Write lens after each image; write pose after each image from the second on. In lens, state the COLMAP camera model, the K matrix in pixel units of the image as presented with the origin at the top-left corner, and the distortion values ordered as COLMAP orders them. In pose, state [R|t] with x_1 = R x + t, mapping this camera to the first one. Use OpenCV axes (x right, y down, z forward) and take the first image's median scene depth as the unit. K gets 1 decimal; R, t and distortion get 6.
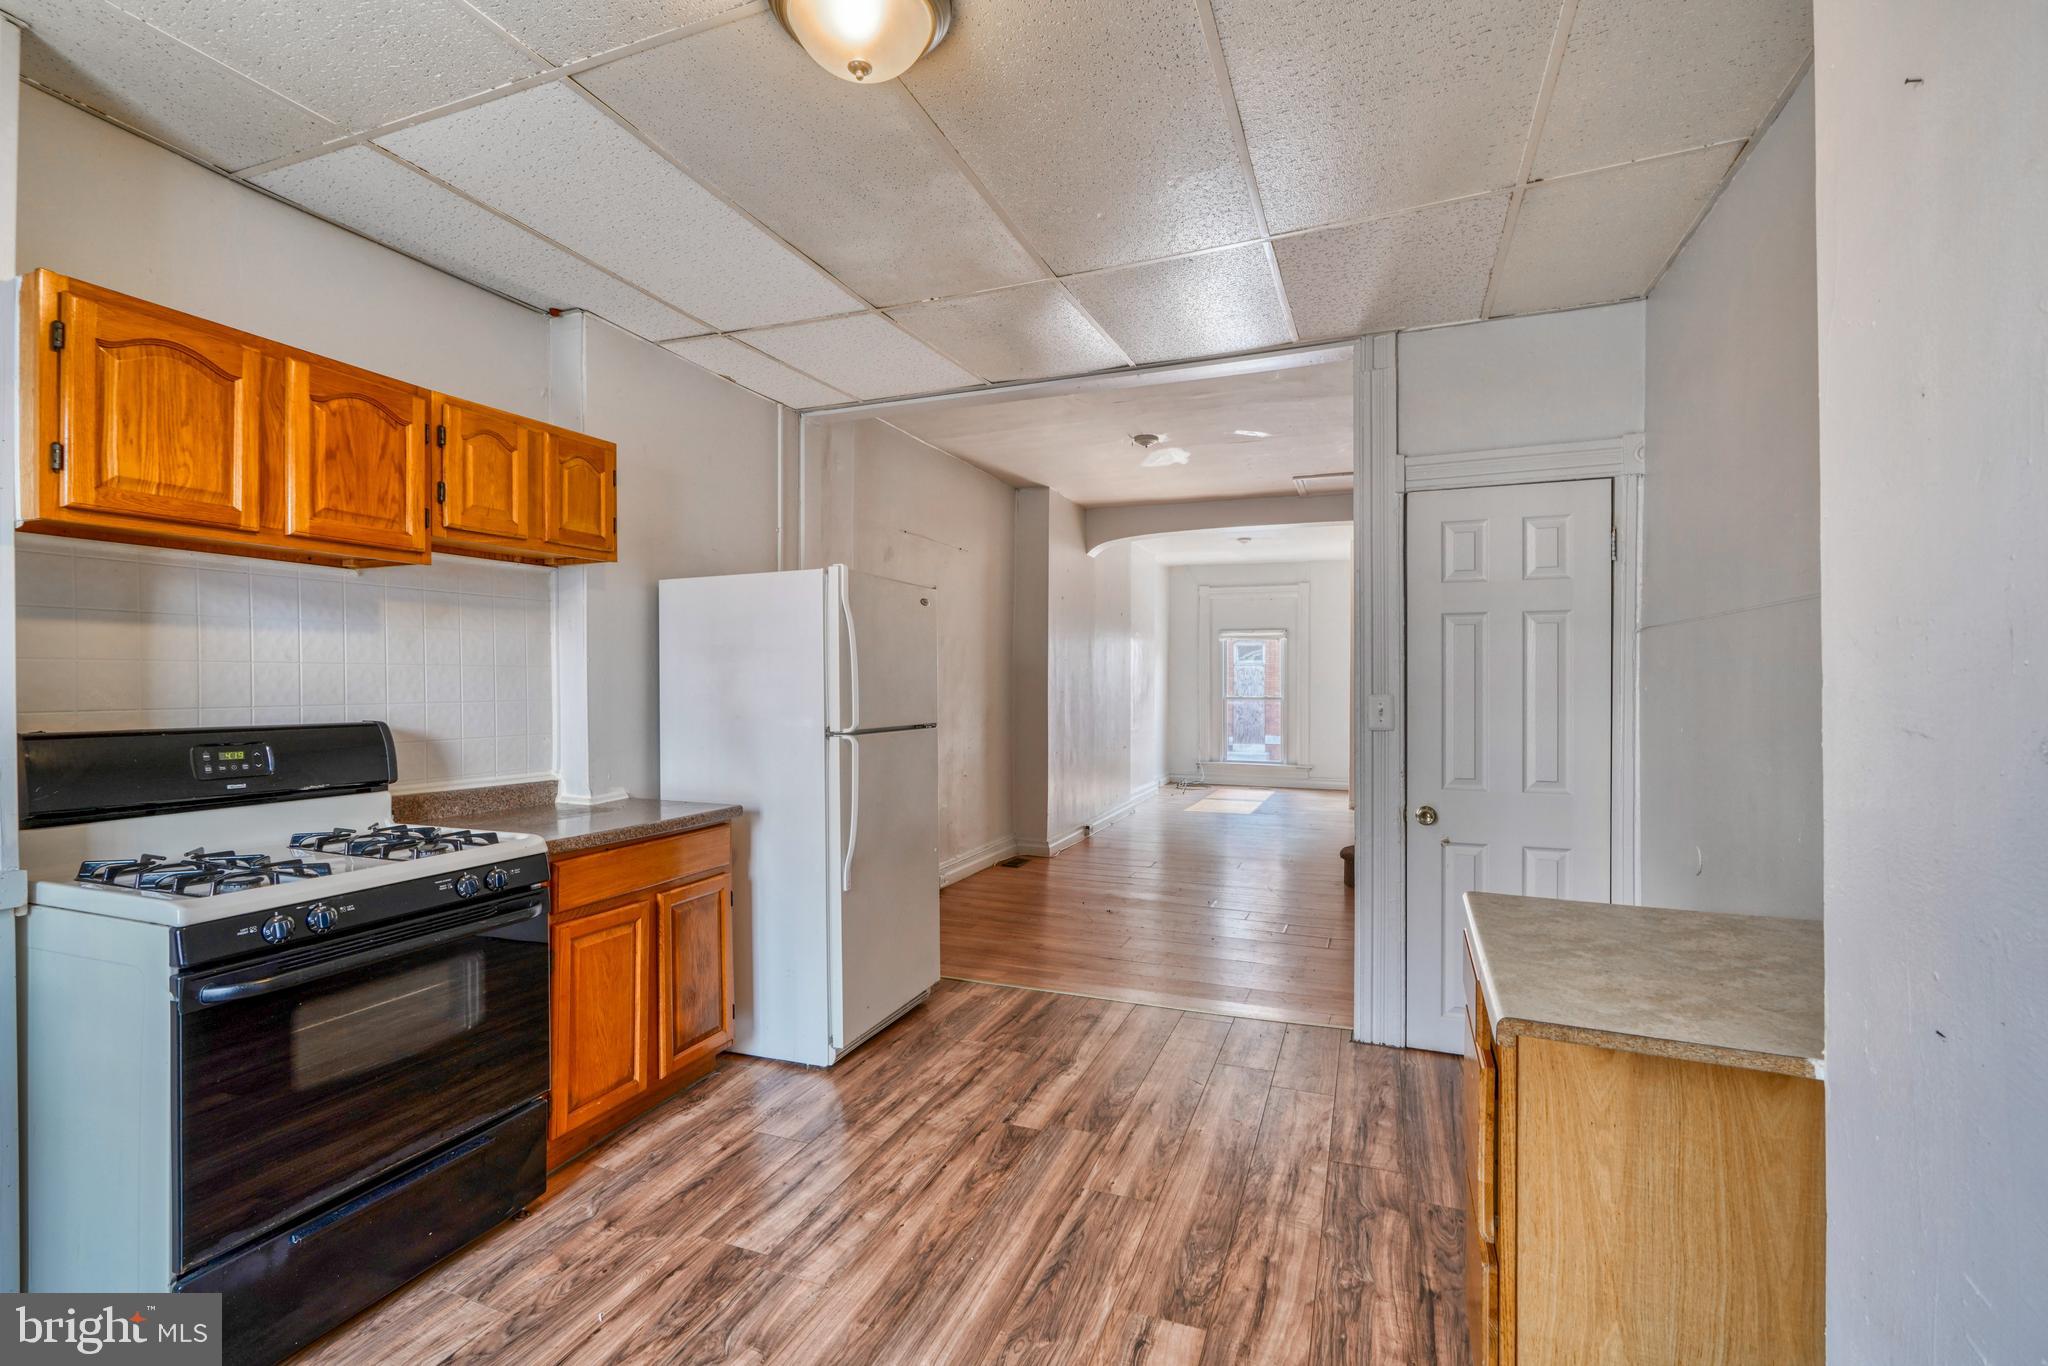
lens RADIAL K [[918.7, 0, 1017.6], [0, 918.7, 682.4], [0, 0, 1]] dist [-0.003468, 0.000912]
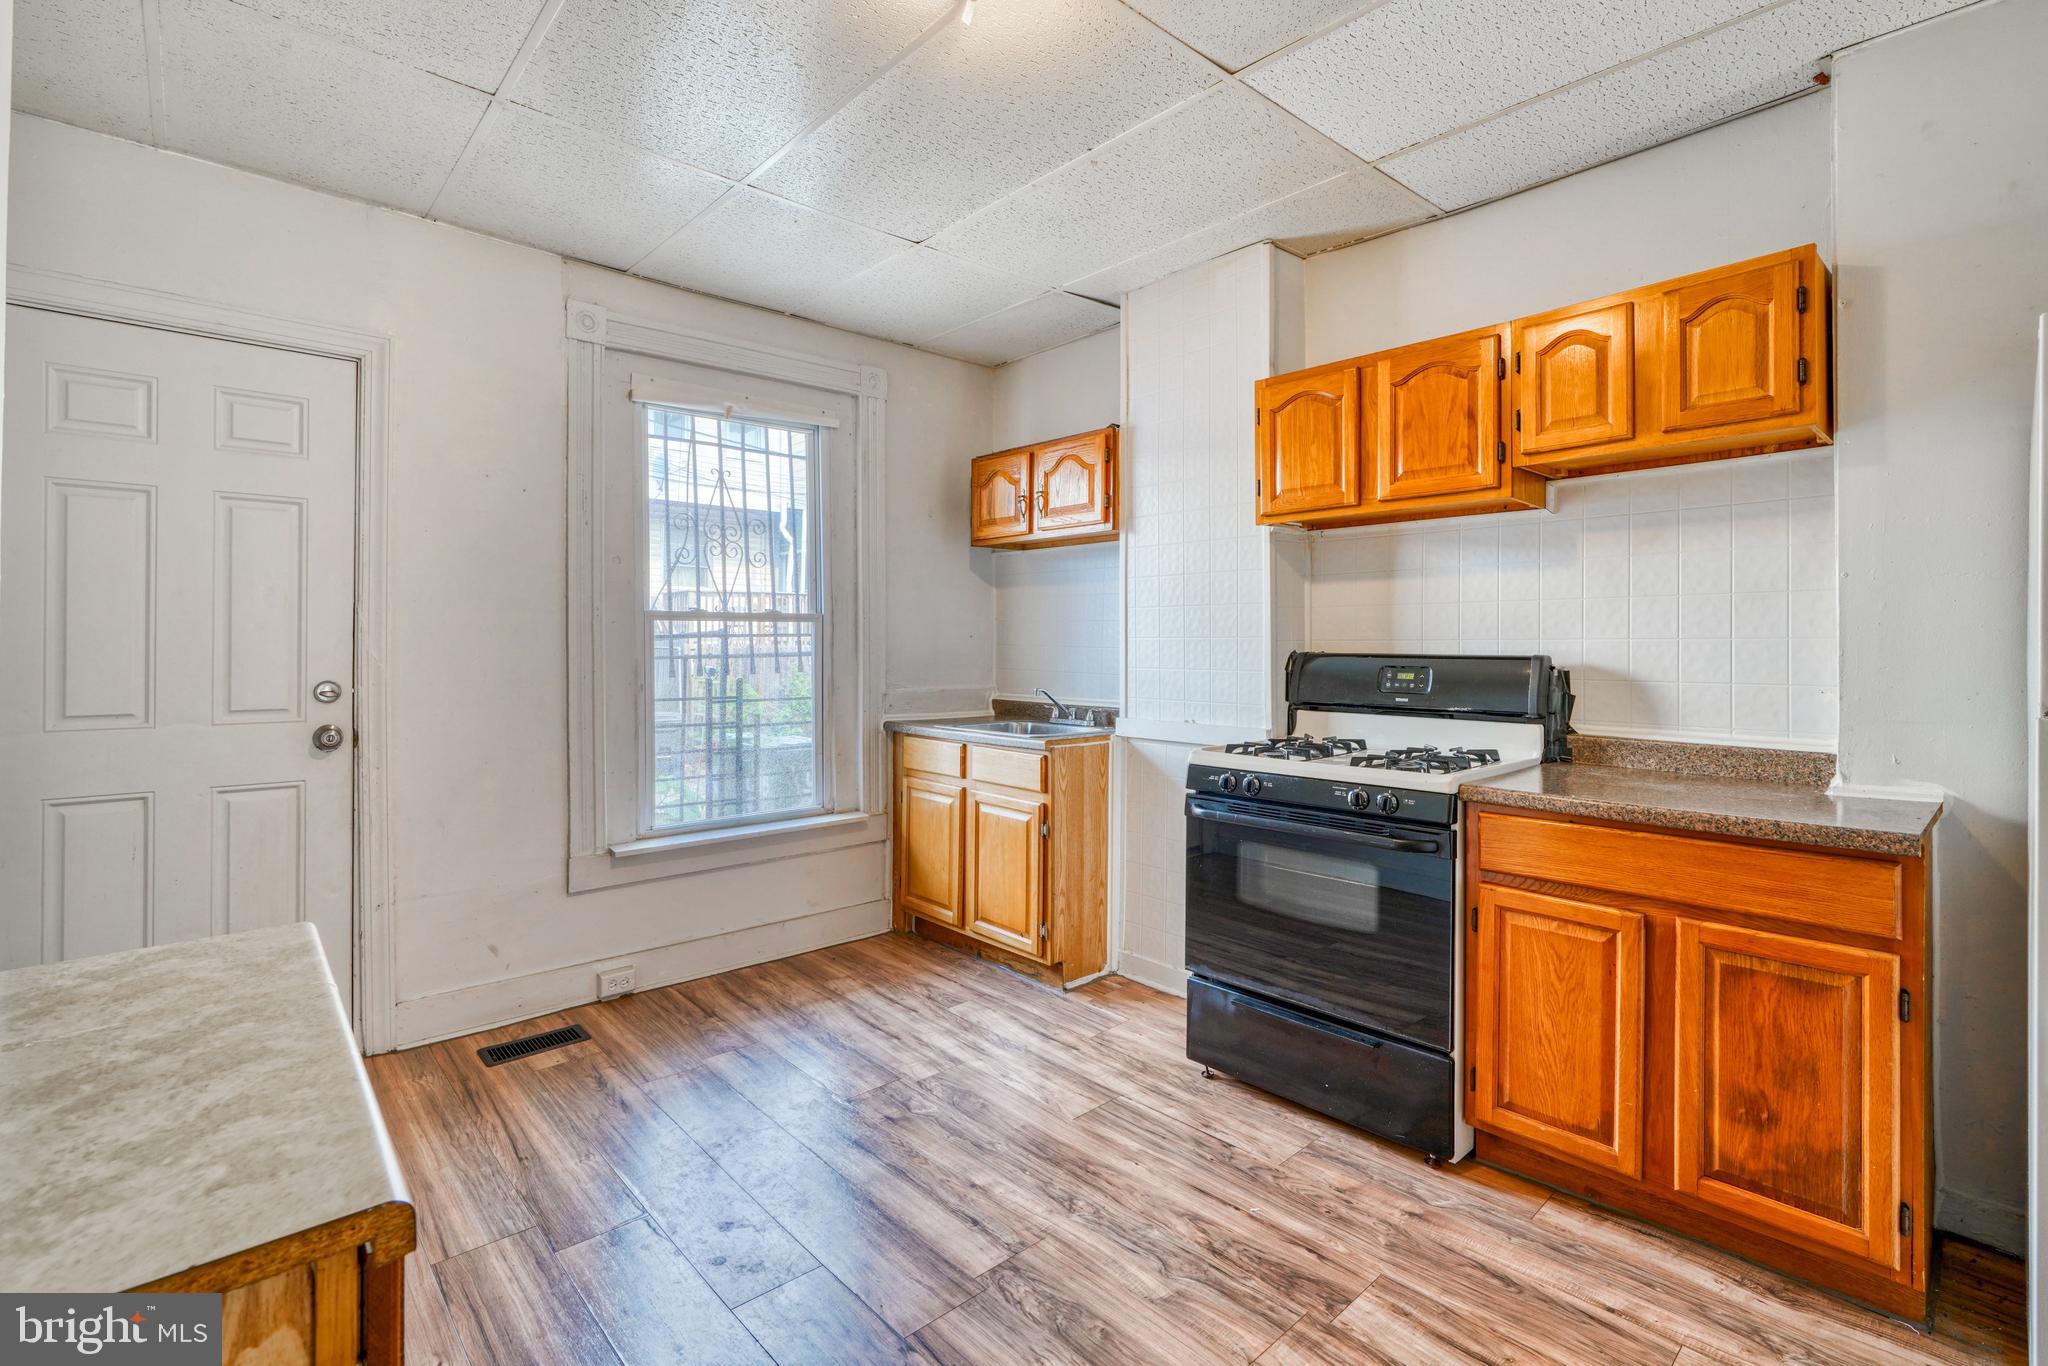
lens RADIAL K [[941.8, 0, 1029.3], [0, 941.8, 644.1], [0, 0, 1]] dist [-0.003005, 0.000503]
pose [[-0.439525, -0.002594, -0.898227, 0.493702], [-0.001957, 0.999996, -0.001930, 0.033620], [0.898228, 0.000909, -0.439528, 0.965608]]
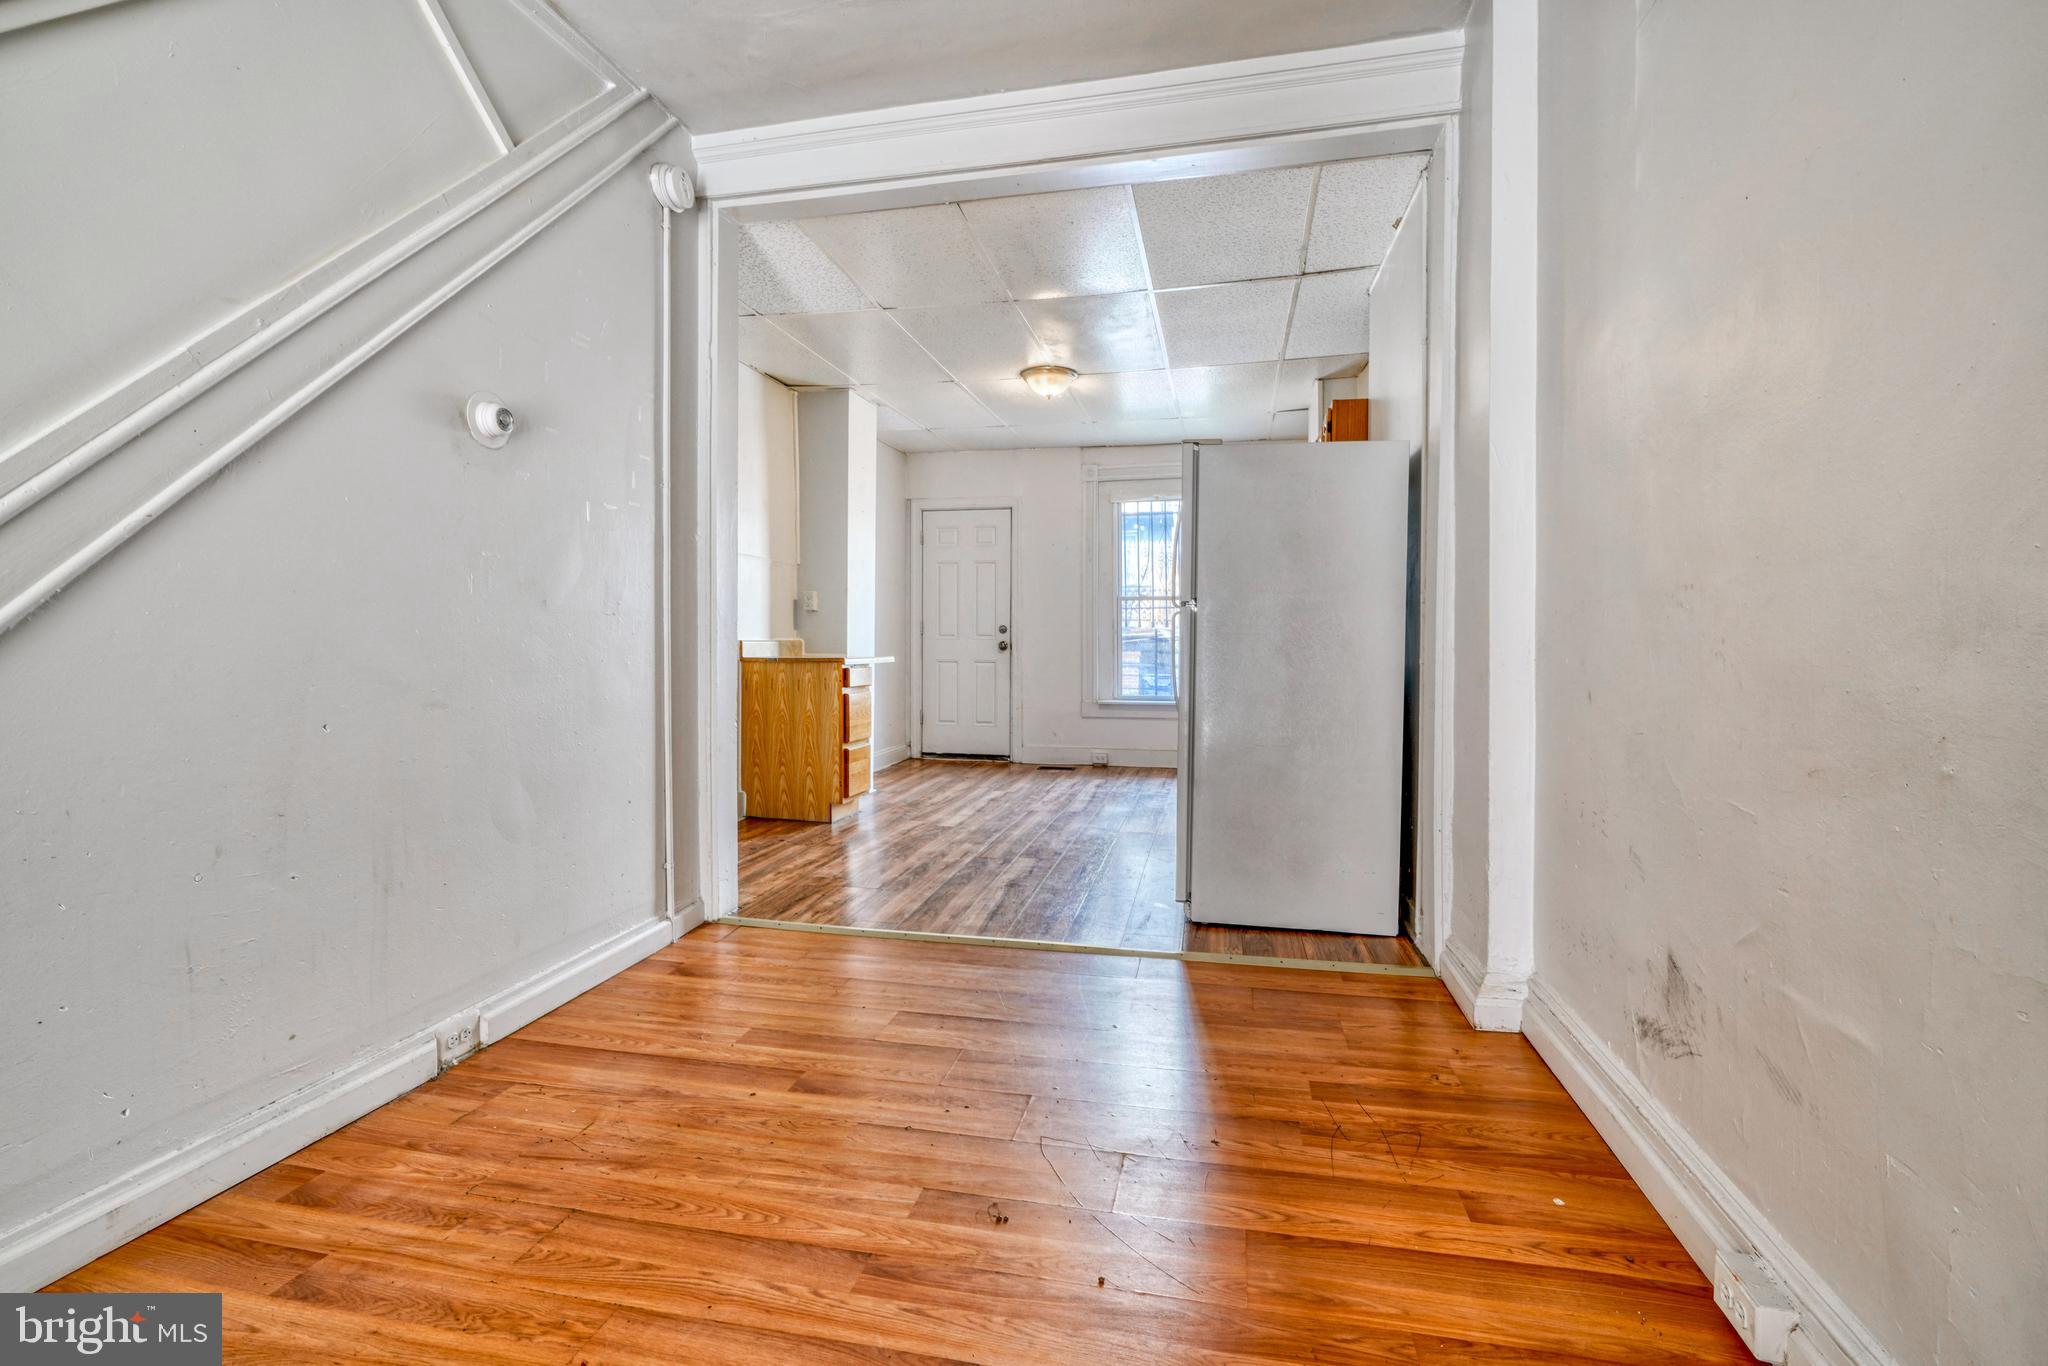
lens RADIAL K [[941.8, 0, 1029.3], [0, 941.8, 644.1], [0, 0, 1]] dist [-0.003005, 0.000503]
pose [[-0.984500, 0.000045, -0.175386, 0.317145], [-0.000500, 0.999995, 0.003063, 0.129473], [0.175385, 0.003103, -0.984495, 2.816706]]
